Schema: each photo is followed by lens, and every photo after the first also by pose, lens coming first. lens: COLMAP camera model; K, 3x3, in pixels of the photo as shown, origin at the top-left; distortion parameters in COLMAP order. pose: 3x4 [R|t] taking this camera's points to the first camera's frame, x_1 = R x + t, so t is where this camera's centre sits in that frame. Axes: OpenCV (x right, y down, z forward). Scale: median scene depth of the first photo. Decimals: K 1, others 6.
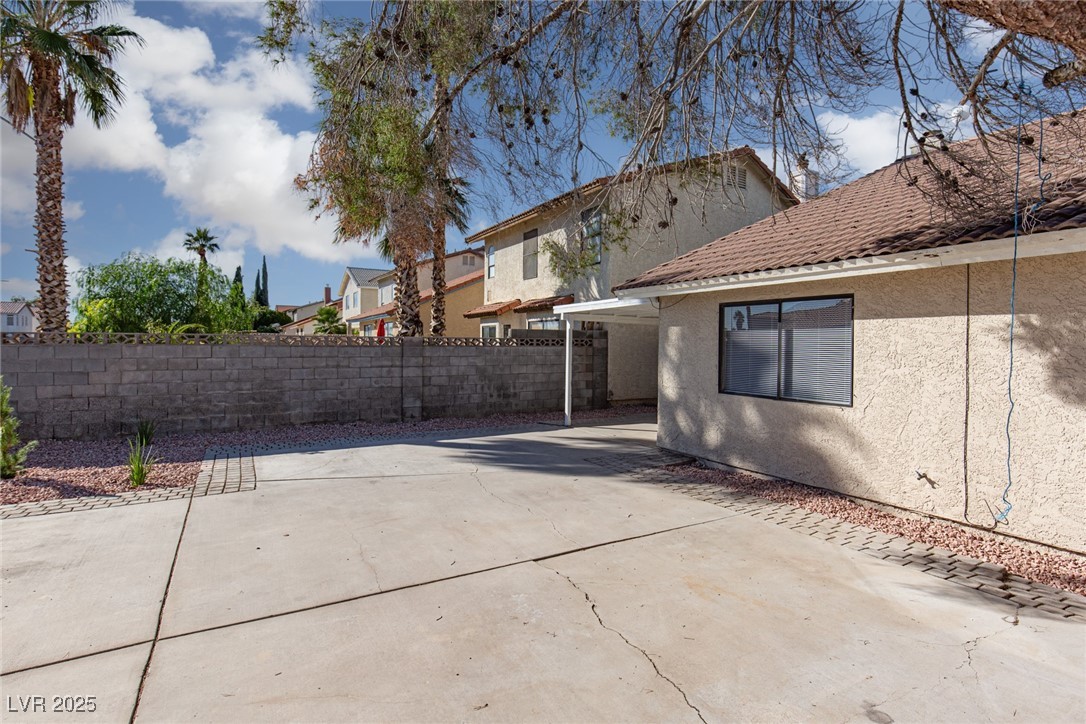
lens RADIAL K [[540.7, 0, 543.0], [0, 540.7, 362.0], [0, 0, 1]] dist [-0.001131, -0.000166]
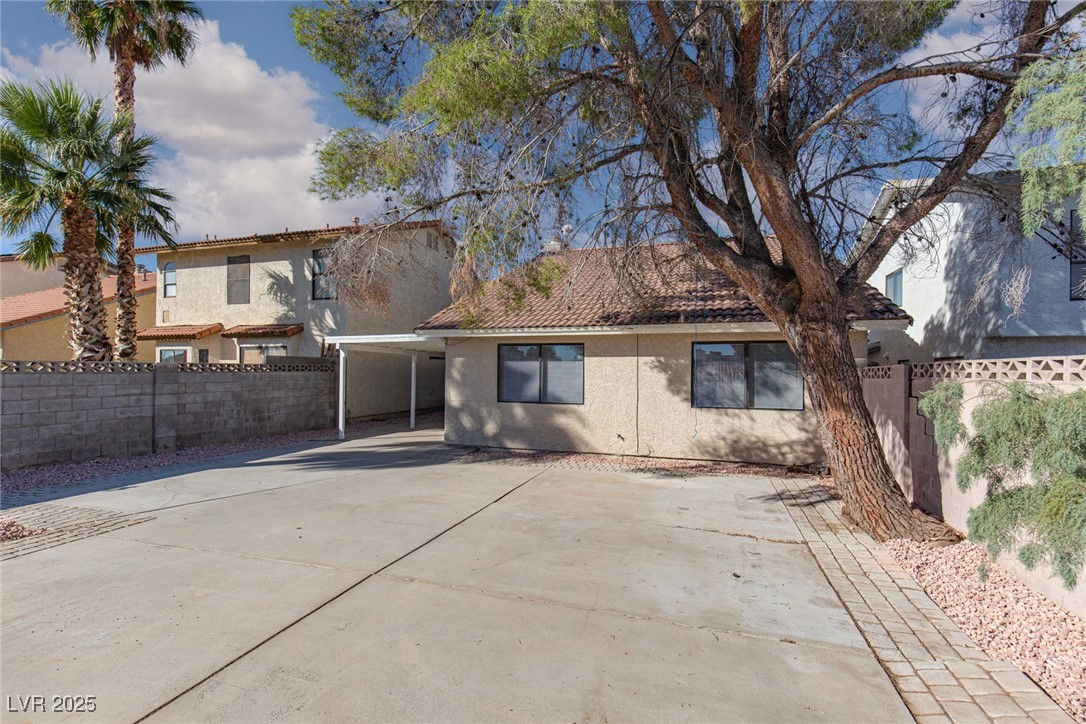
lens RADIAL K [[496.6, 0, 543.0], [0, 496.6, 362.0], [0, 0, 1]] dist [0.003971, -0.000302]
pose [[0.746679, 0.007381, 0.665144, -0.342597], [0.022637, 0.999077, -0.036498, -0.000652], [-0.664799, 0.042309, 0.745823, -0.091814]]
